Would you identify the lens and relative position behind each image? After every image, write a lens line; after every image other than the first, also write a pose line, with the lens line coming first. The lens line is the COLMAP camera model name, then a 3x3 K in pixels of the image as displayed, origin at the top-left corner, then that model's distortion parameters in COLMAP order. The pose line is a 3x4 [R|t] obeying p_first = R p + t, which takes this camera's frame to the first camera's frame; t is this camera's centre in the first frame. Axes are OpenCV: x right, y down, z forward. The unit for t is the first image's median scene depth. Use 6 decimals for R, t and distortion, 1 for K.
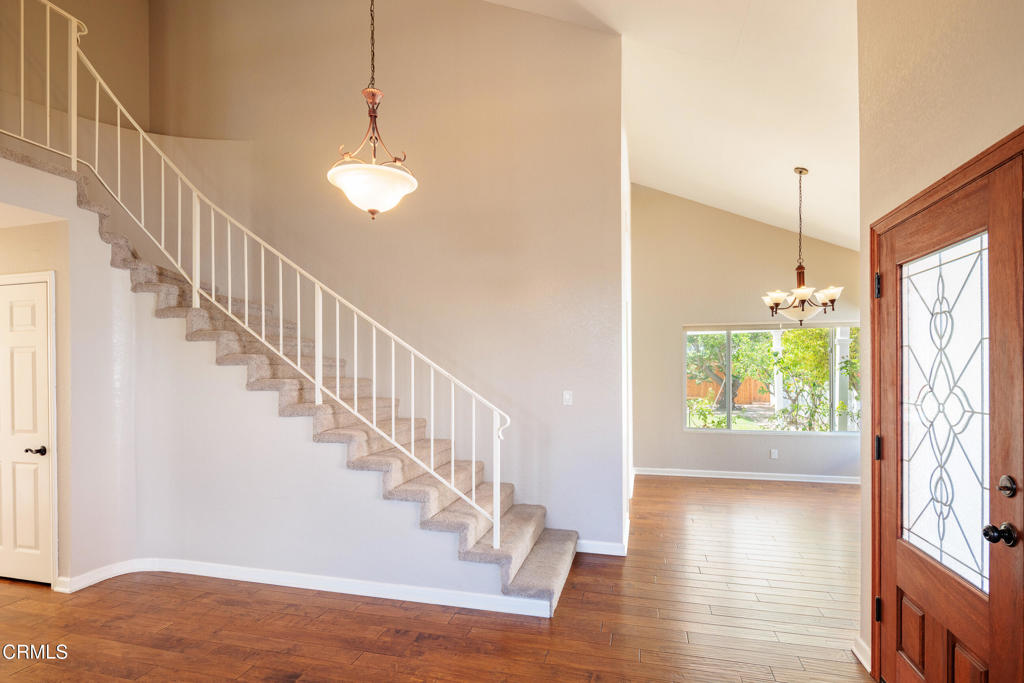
lens RADIAL K [[497.4, 0, 516.1], [0, 497.4, 373.2], [0, 0, 1]] dist [0.001803, -0.002312]
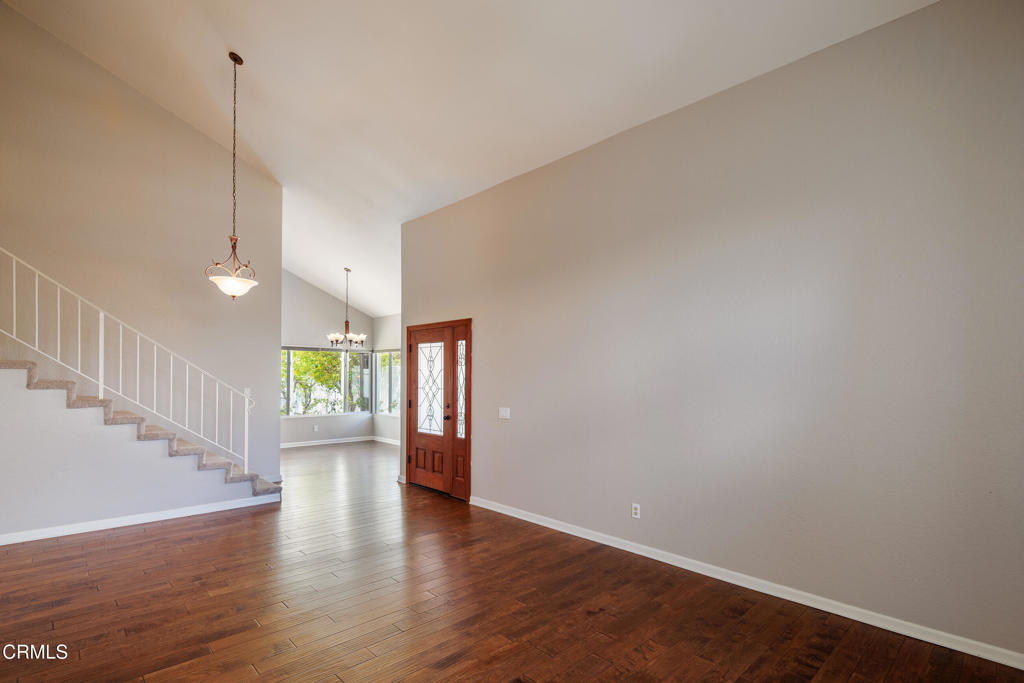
lens RADIAL K [[497.4, 0, 501.5], [0, 497.4, 380.6], [0, 0, 1]] dist [0.001803, -0.002312]
pose [[0.536296, 0.003090, 0.844024, -0.689837], [-0.005174, 0.999987, -0.000373, 0.005826], [-0.844014, -0.004167, 0.536305, -0.486923]]
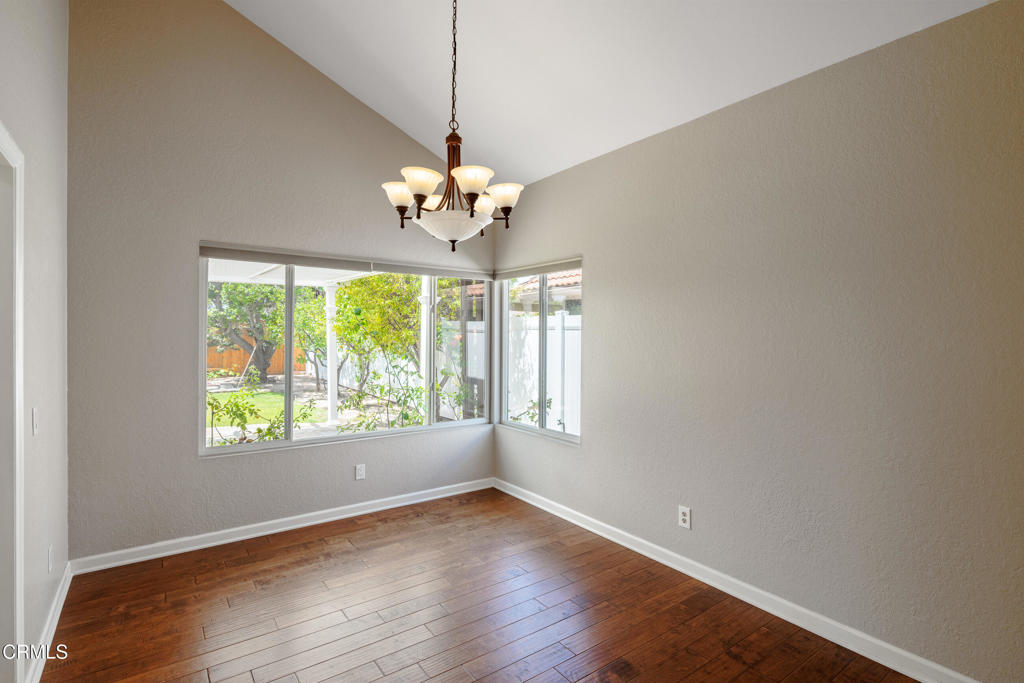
lens RADIAL K [[497.4, 0, 492.3], [0, 497.4, 339.0], [0, 0, 1]] dist [0.001803, -0.002312]
pose [[0.655166, 0.008439, 0.755438, 0.211738], [-0.010208, 0.999945, -0.002317, -0.003846], [-0.755416, -0.006193, 0.655216, 0.633375]]
